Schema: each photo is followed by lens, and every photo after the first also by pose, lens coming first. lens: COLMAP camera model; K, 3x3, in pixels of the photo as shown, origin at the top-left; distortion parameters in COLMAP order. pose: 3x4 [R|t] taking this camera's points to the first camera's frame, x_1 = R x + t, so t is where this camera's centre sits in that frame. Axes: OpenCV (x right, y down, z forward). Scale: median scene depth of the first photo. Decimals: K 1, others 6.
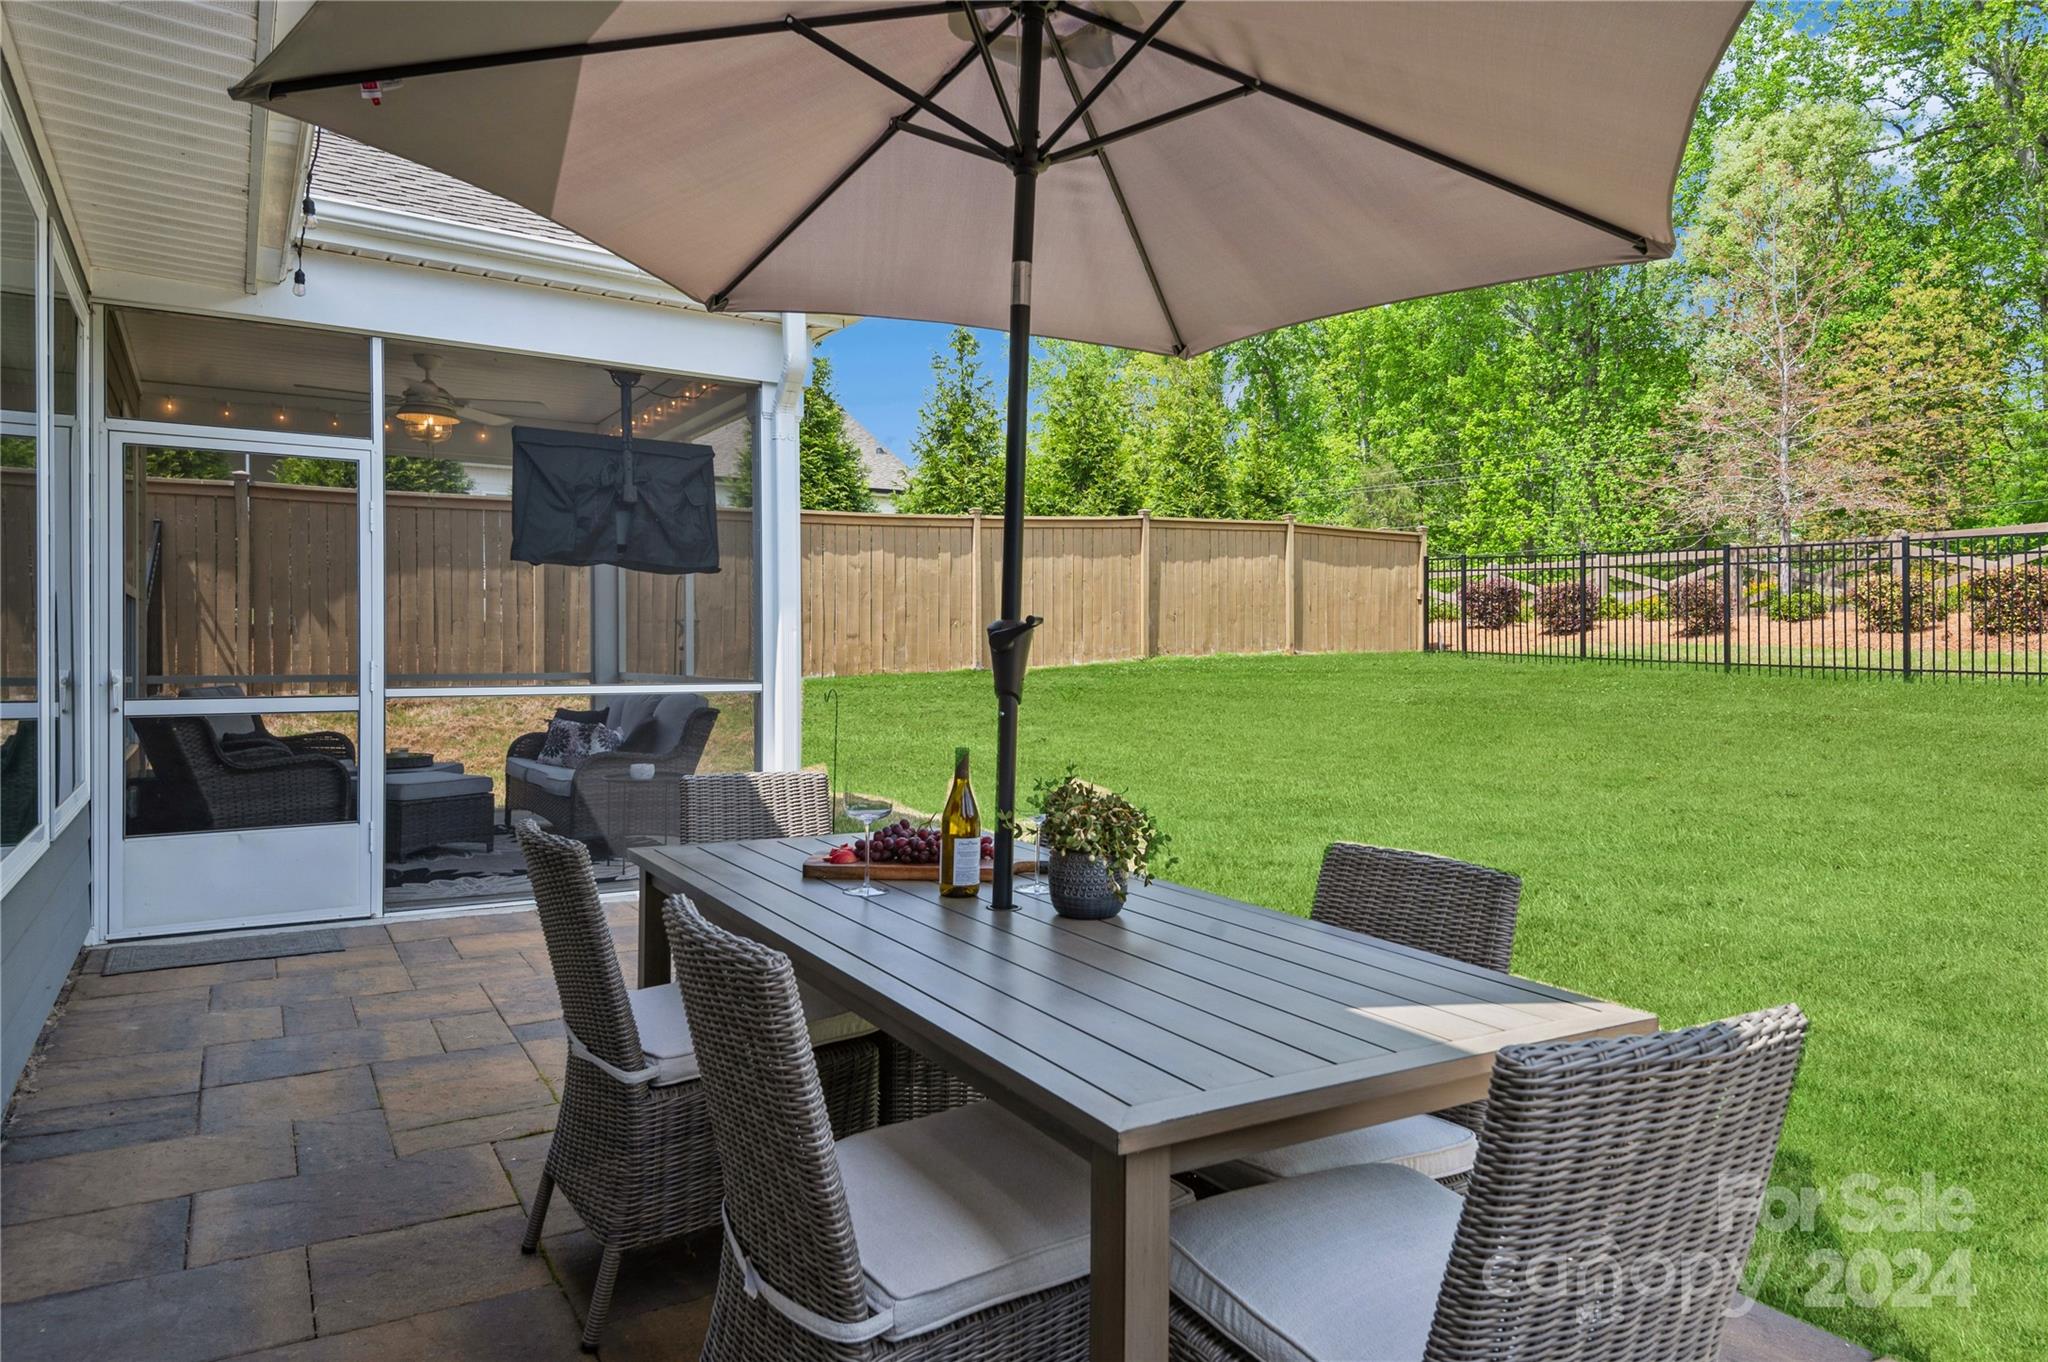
lens RADIAL K [[1250.5, 0, 1029.0], [0, 1250.5, 637.8], [0, 0, 1]] dist [0.059903, 0.000567]
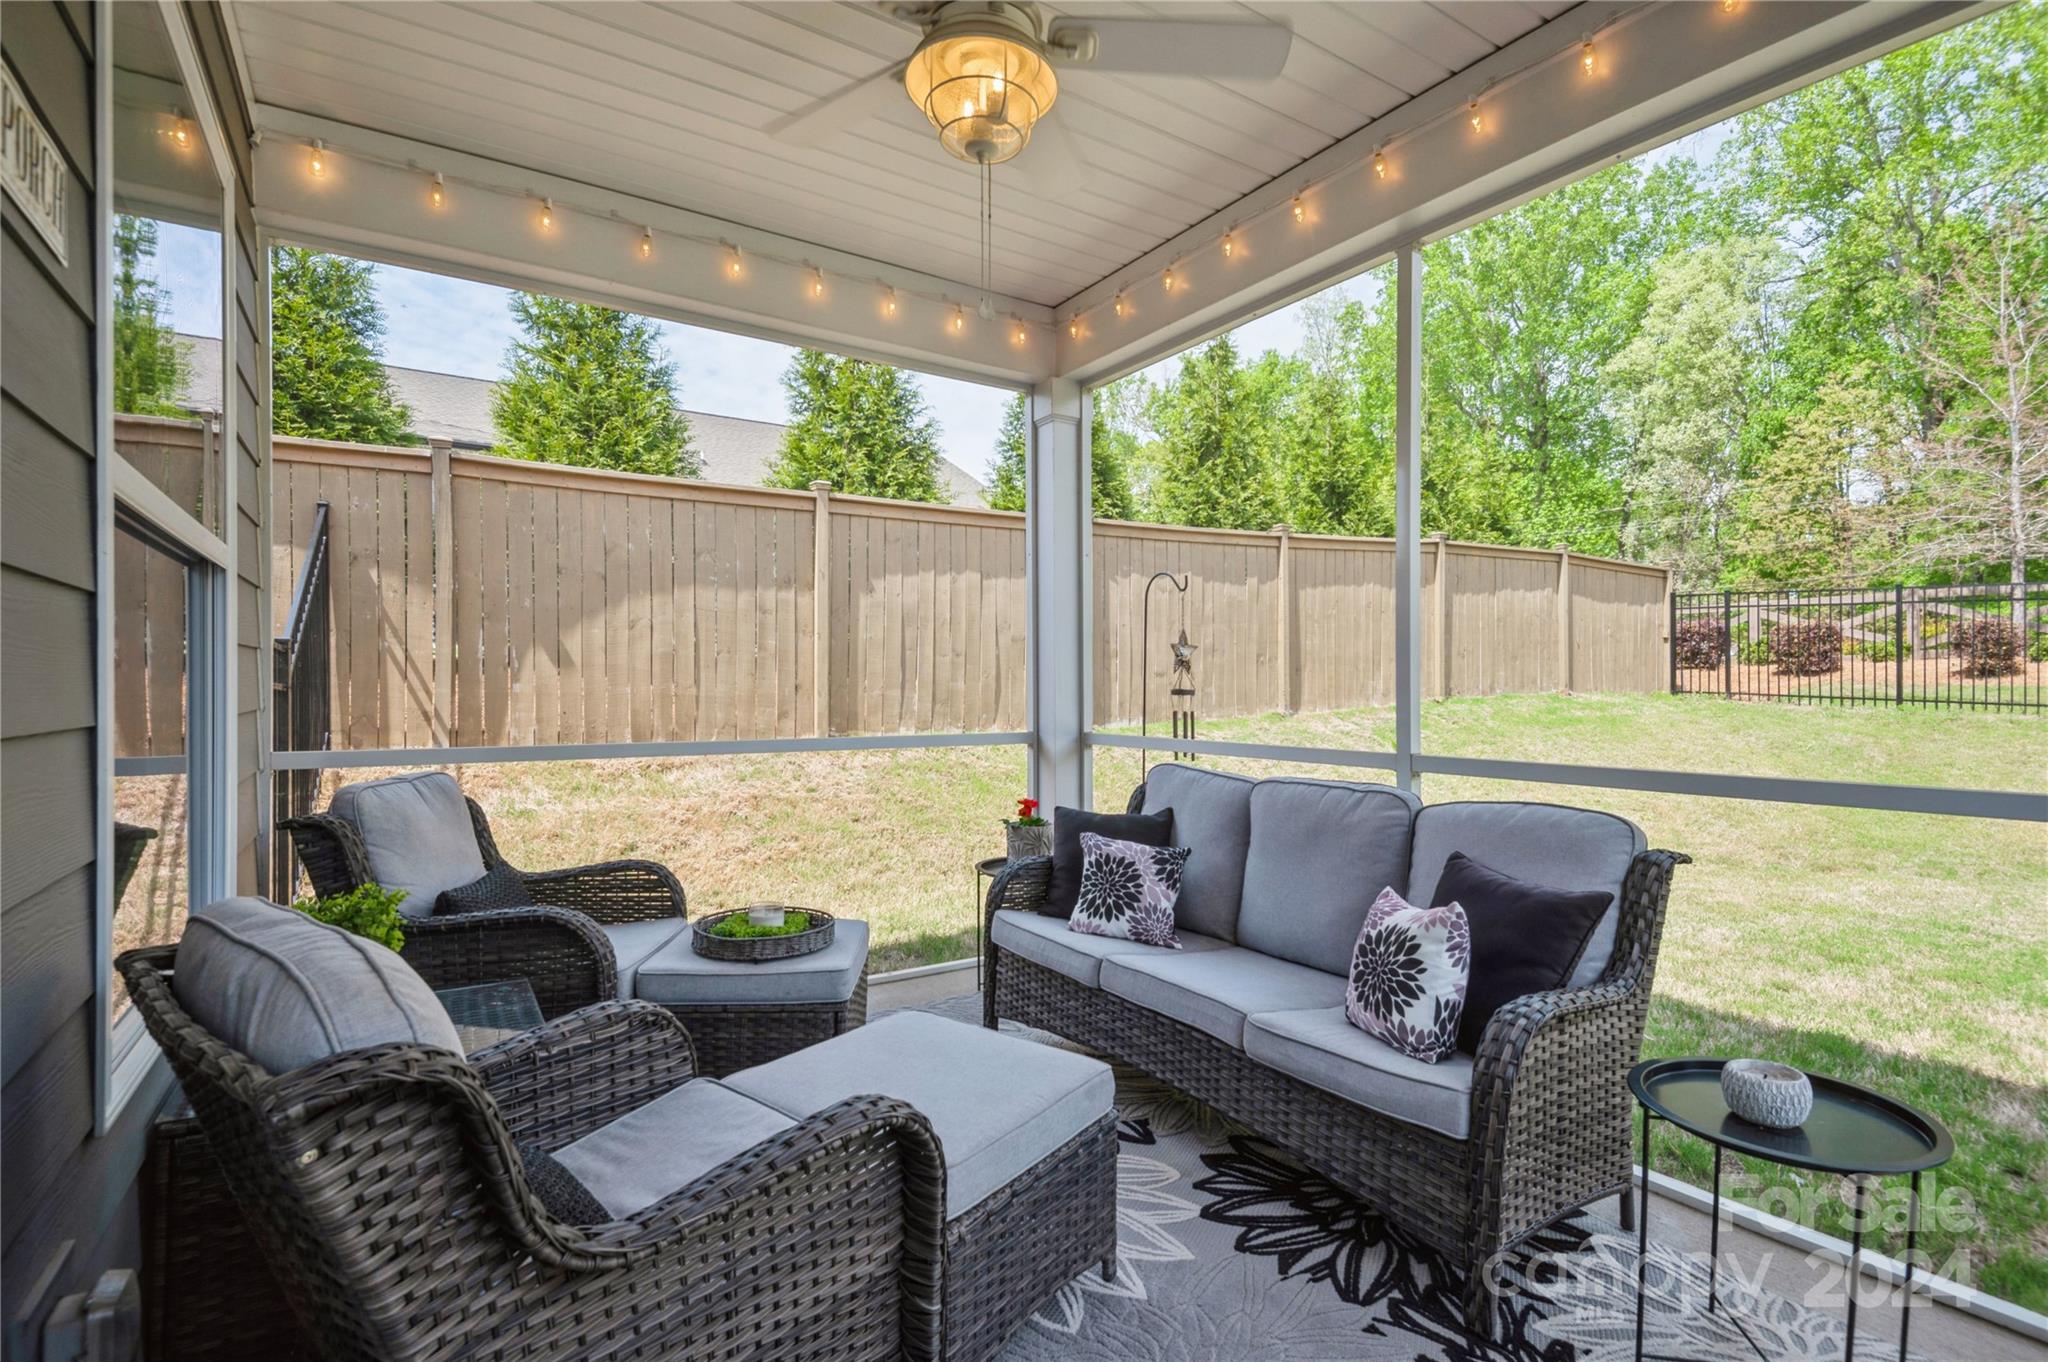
lens RADIAL K [[922.3, 0, 1024.0], [0, 922.3, 681.0], [0, 0, 1]] dist [0.017888, -0.000301]
pose [[0.999557, 0.001310, 0.029742, -0.211345], [-0.001405, 0.999994, 0.003172, 0.001055], [-0.029738, -0.003212, 0.999553, 0.326205]]
